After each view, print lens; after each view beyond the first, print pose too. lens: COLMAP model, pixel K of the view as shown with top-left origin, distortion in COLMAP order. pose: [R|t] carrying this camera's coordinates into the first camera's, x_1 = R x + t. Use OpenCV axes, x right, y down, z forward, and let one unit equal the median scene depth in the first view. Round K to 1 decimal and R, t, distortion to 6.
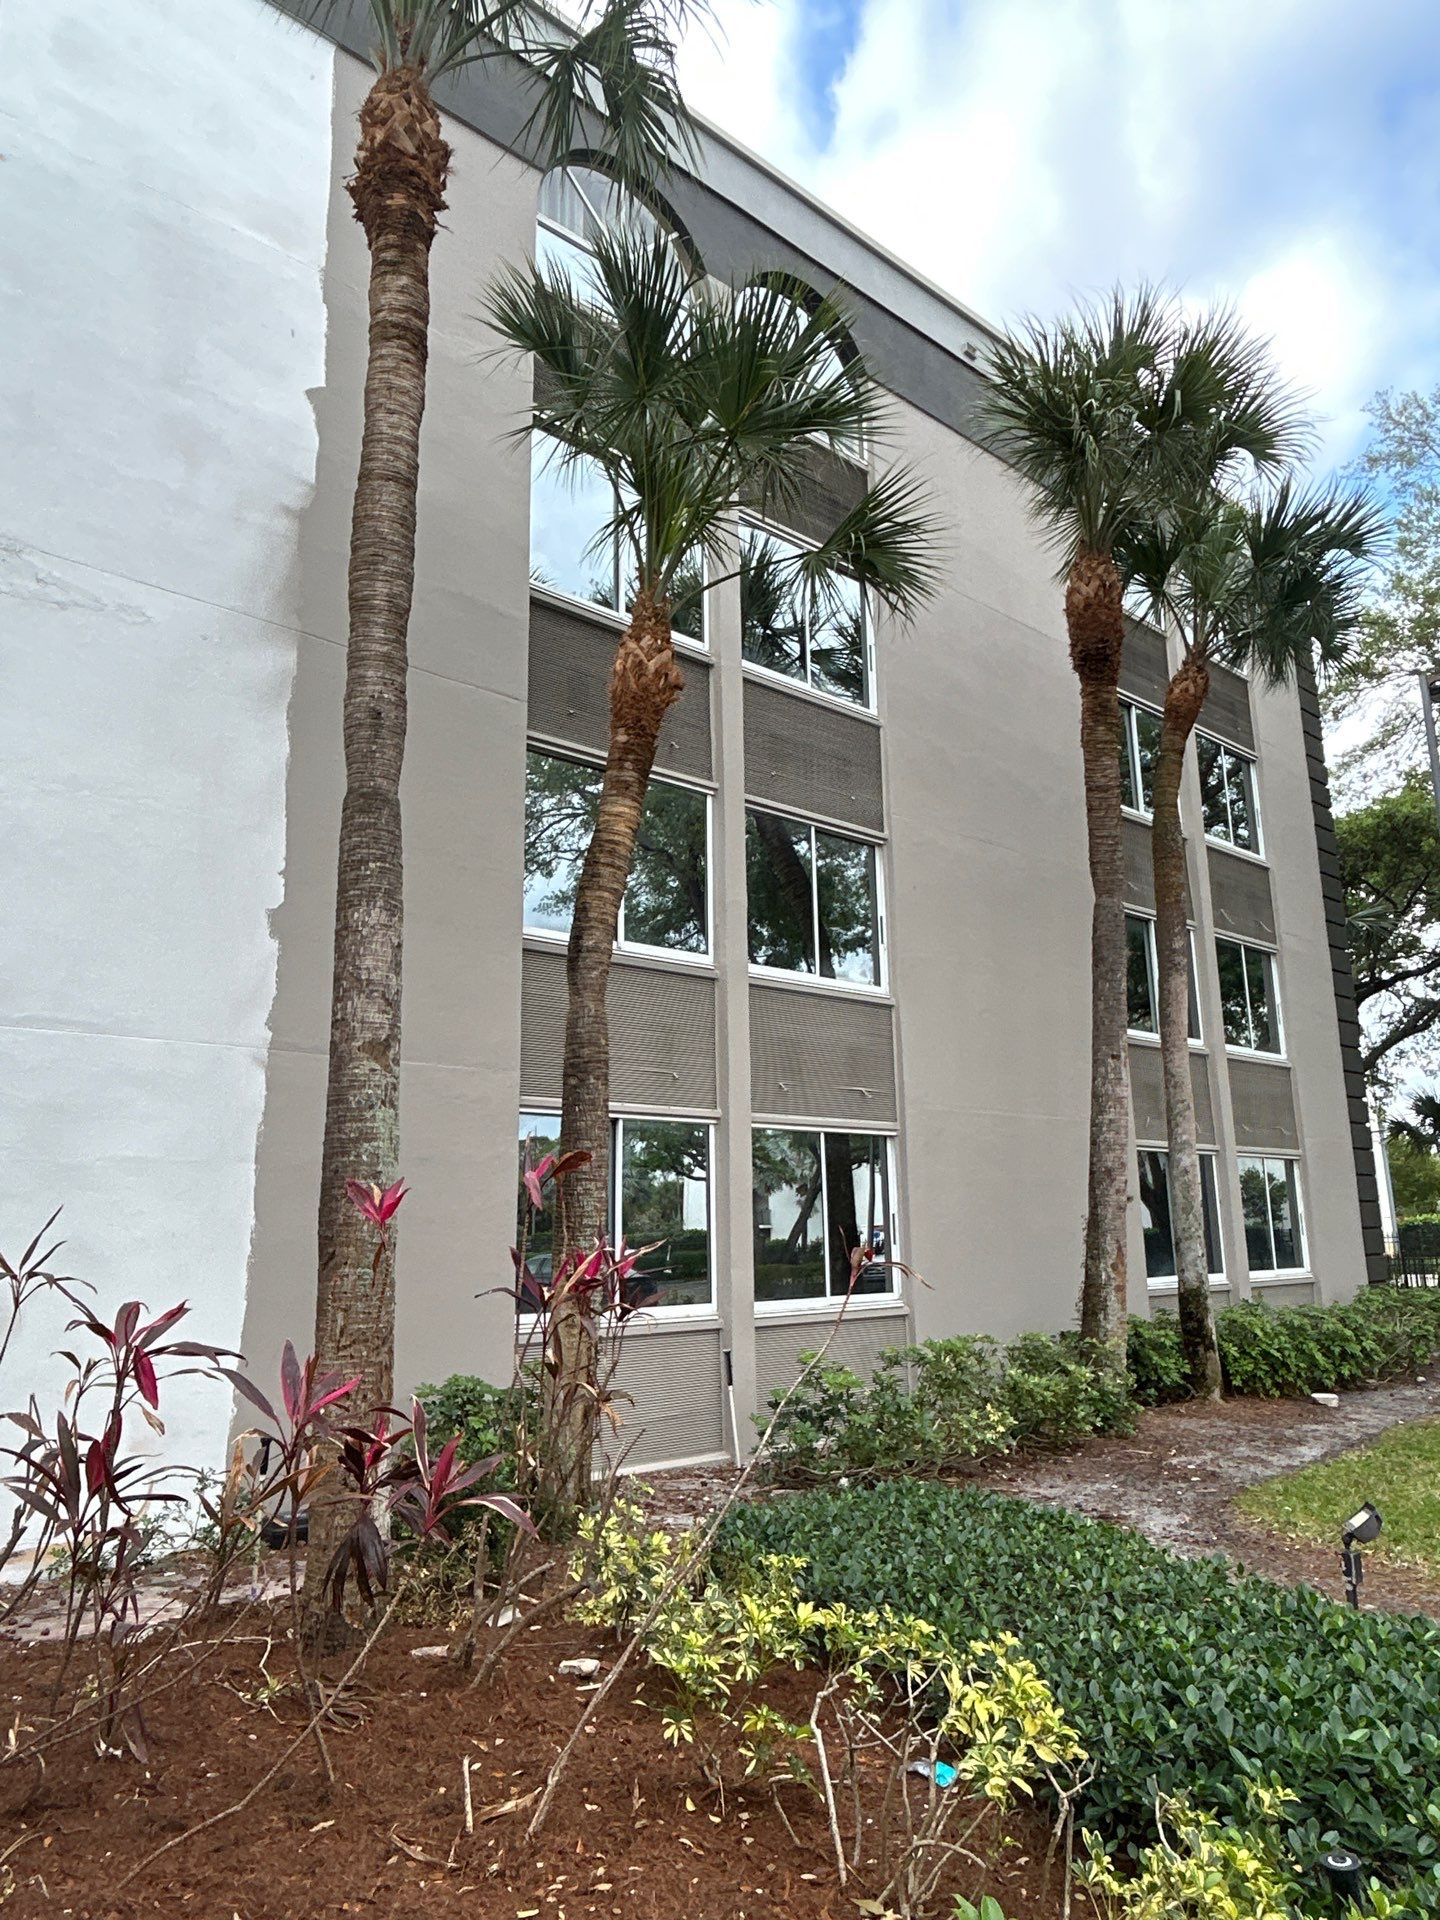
lens RADIAL K [[1245.0, 0, 713.2], [0, 1245.0, 954.1], [0, 0, 1]] dist [-0.004866, 0.000809]
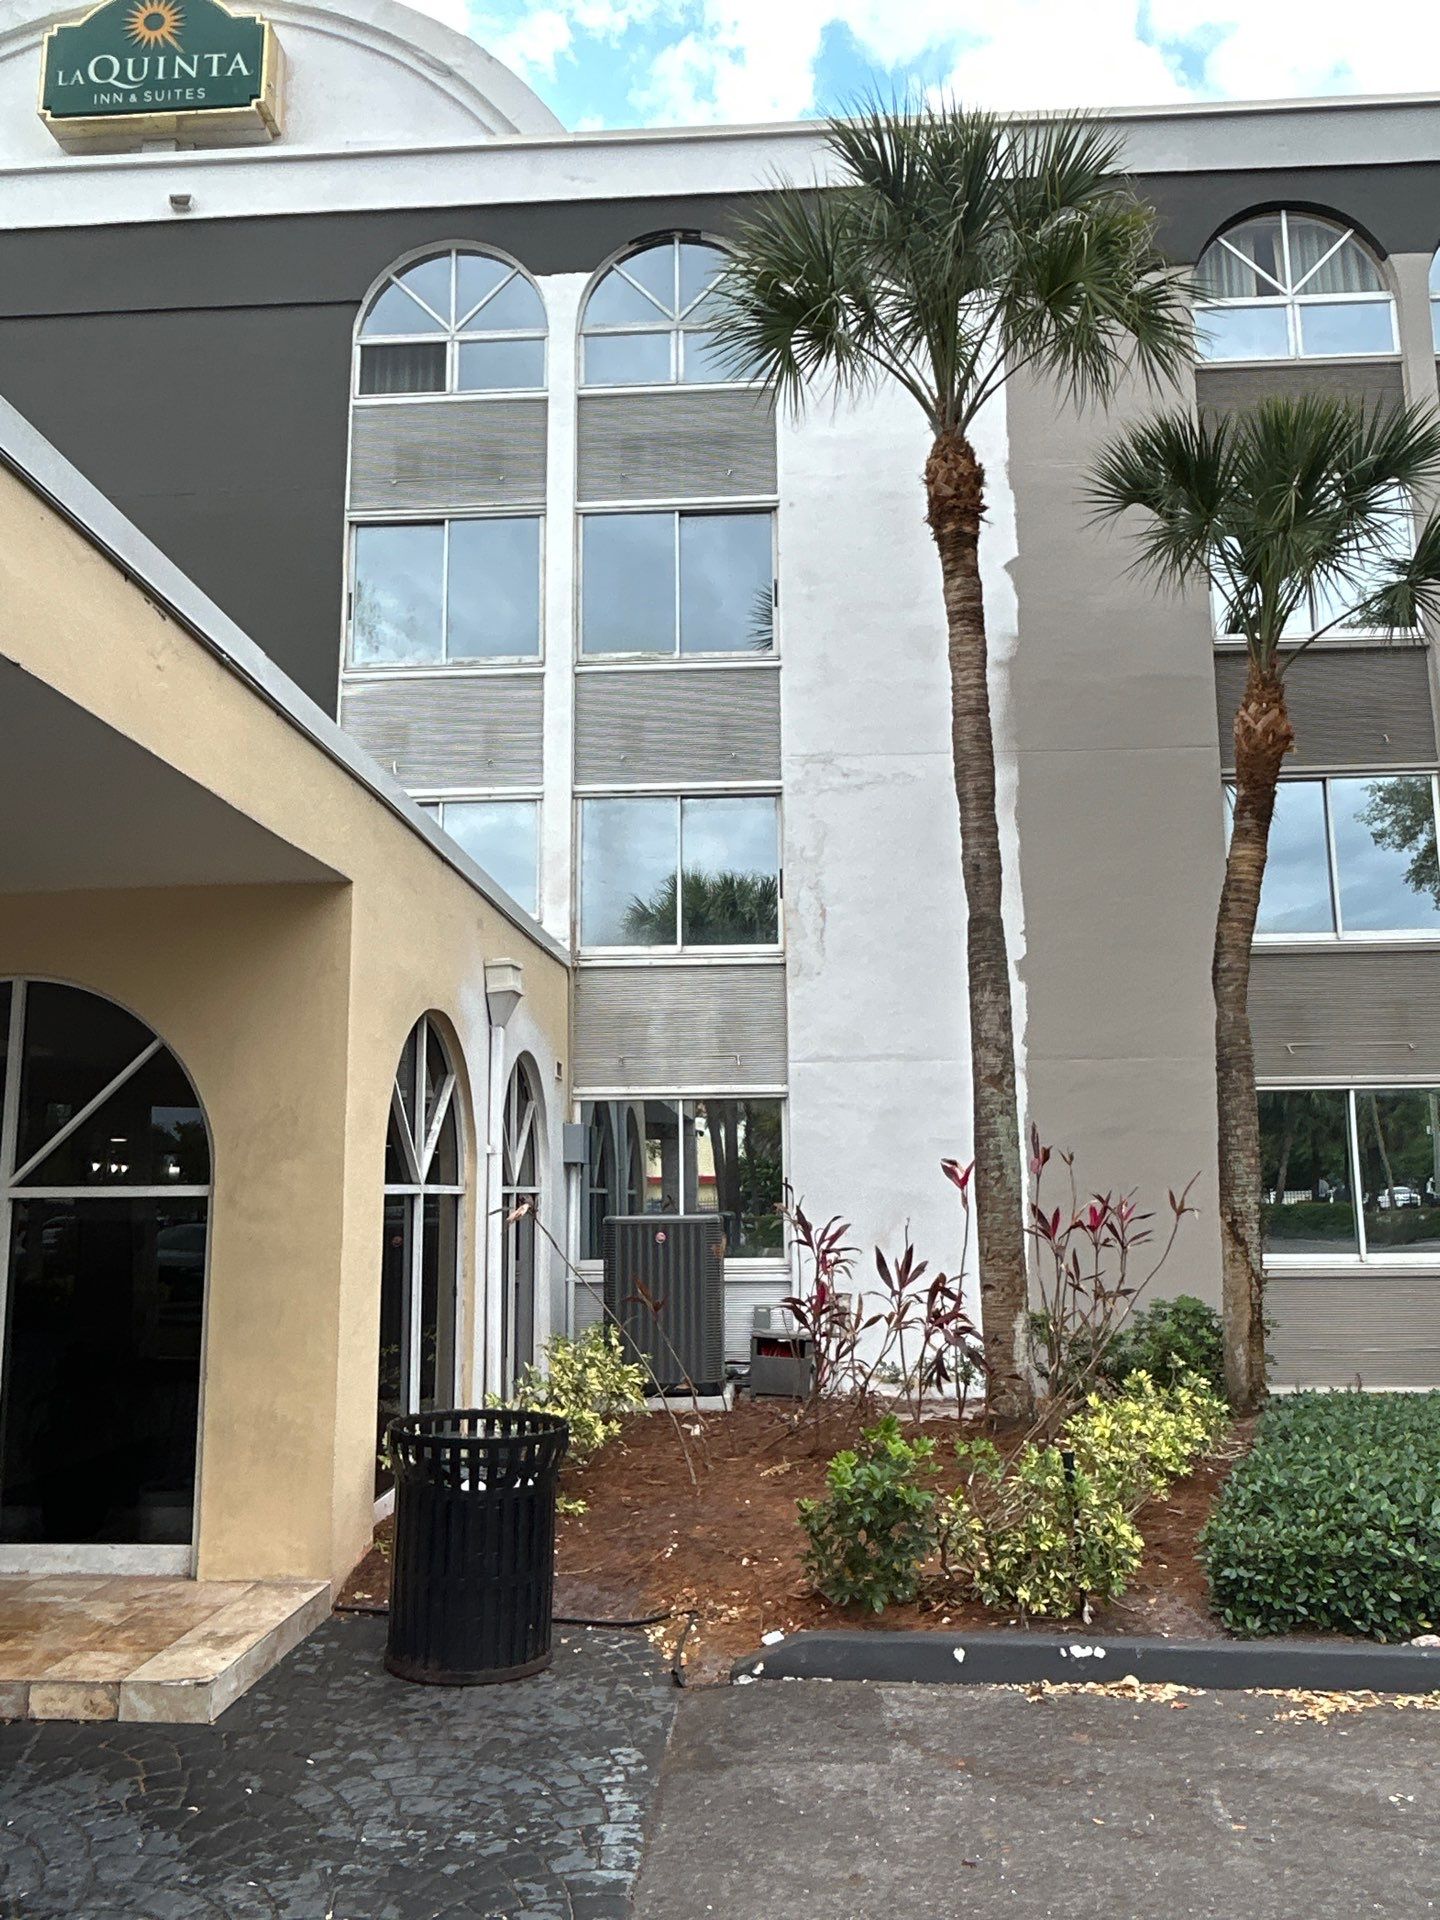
lens RADIAL K [[1245.0, 0, 721.5], [0, 1245.0, 964.0], [0, 0, 1]] dist [-0.004866, 0.000809]
pose [[0.709448, -0.114672, -0.695366, 0.440668], [0.150397, 0.988579, -0.009584, -0.078706], [0.688524, -0.097782, 0.718592, -0.282577]]
